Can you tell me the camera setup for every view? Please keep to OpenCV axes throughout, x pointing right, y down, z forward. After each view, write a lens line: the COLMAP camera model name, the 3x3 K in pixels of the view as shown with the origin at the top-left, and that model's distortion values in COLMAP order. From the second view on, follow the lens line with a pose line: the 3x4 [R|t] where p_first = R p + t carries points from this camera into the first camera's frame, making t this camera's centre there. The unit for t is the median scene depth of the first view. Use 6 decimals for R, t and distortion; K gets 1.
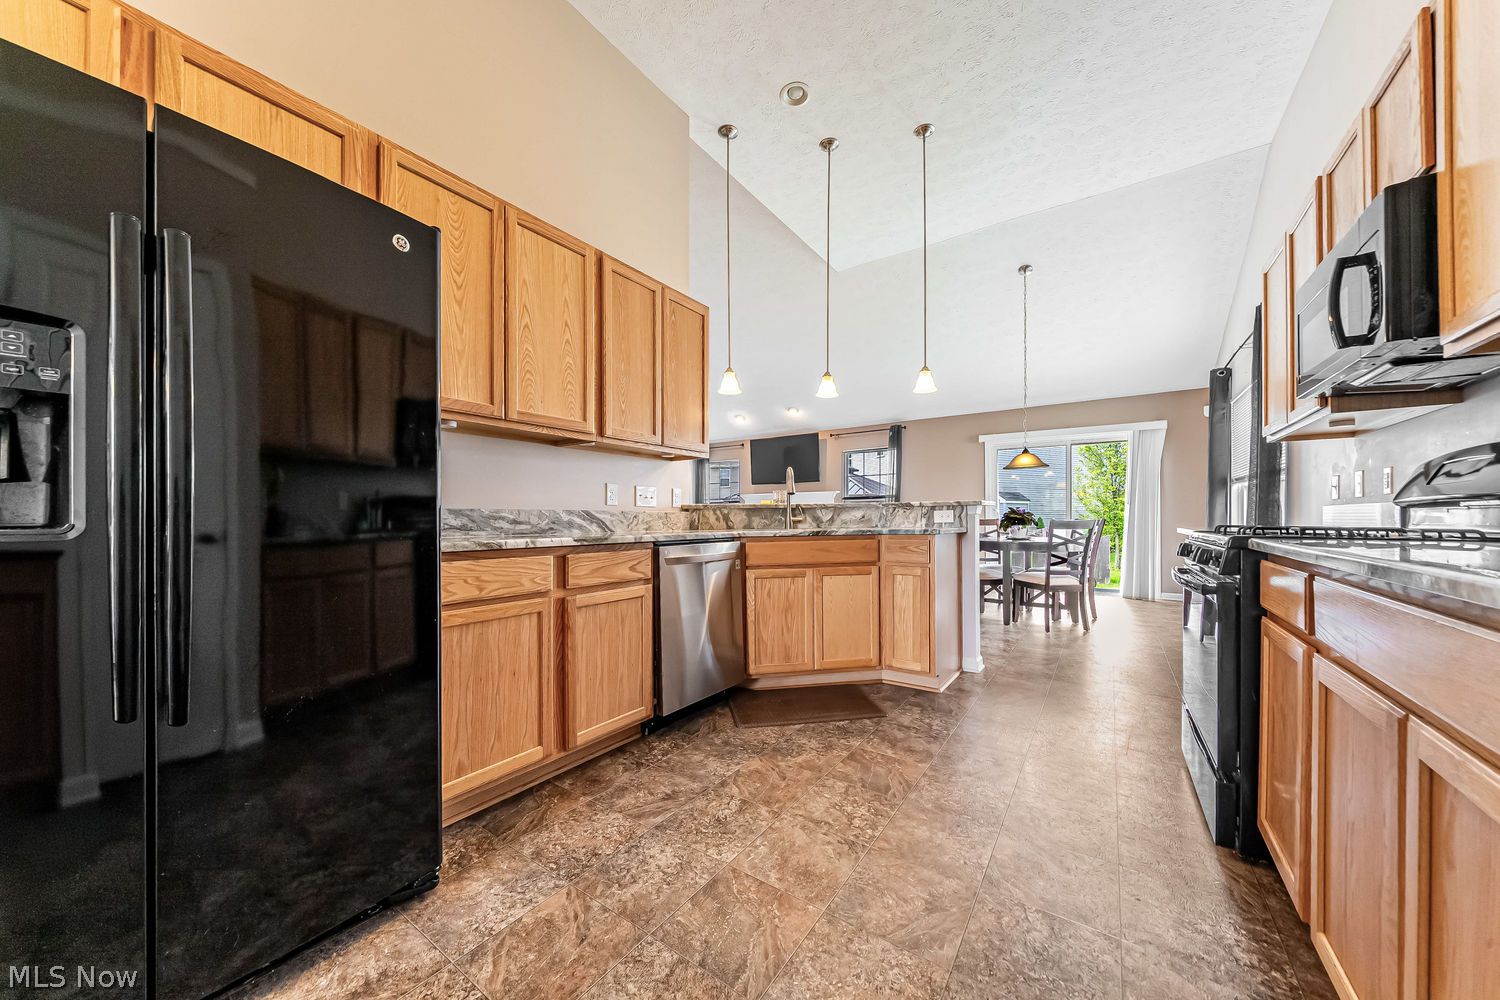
lens RADIAL K [[521.5, 0, 749.3], [0, 521.5, 516.2], [0, 0, 1]] dist [-0.000715, -0.000127]
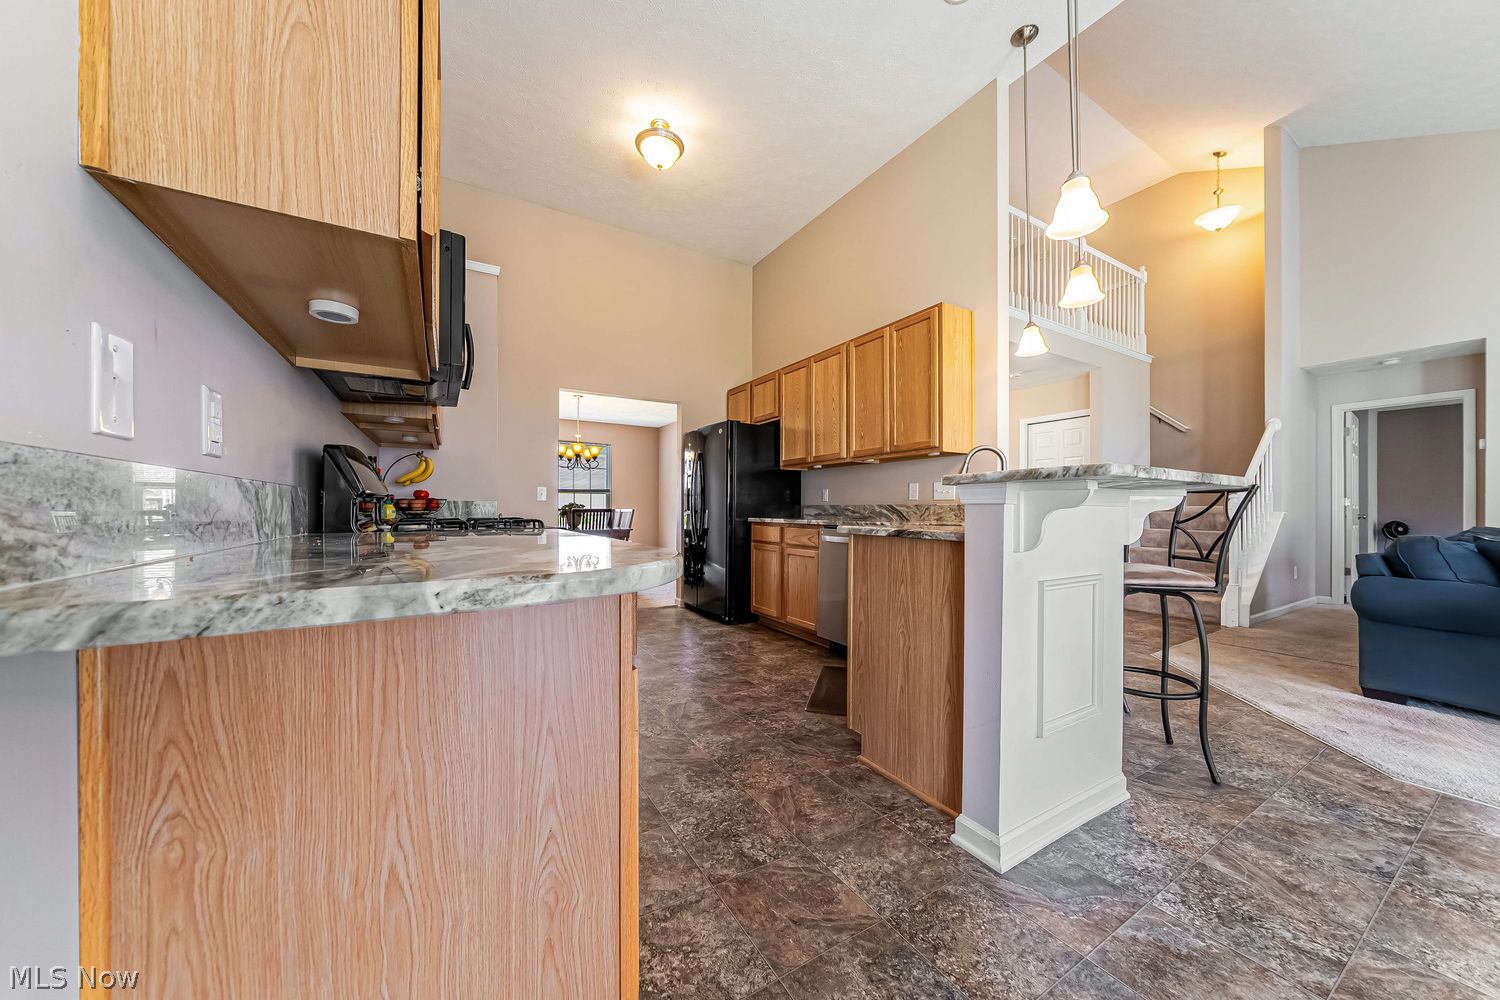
lens RADIAL K [[521.5, 0, 753.1], [0, 521.5, 499.5], [0, 0, 1]] dist [-0.000715, -0.000127]
pose [[-0.400744, -0.003045, -0.916185, 1.430301], [0.004257, 0.999977, -0.005185, -0.024567], [0.916180, -0.005978, -0.400722, 1.524417]]
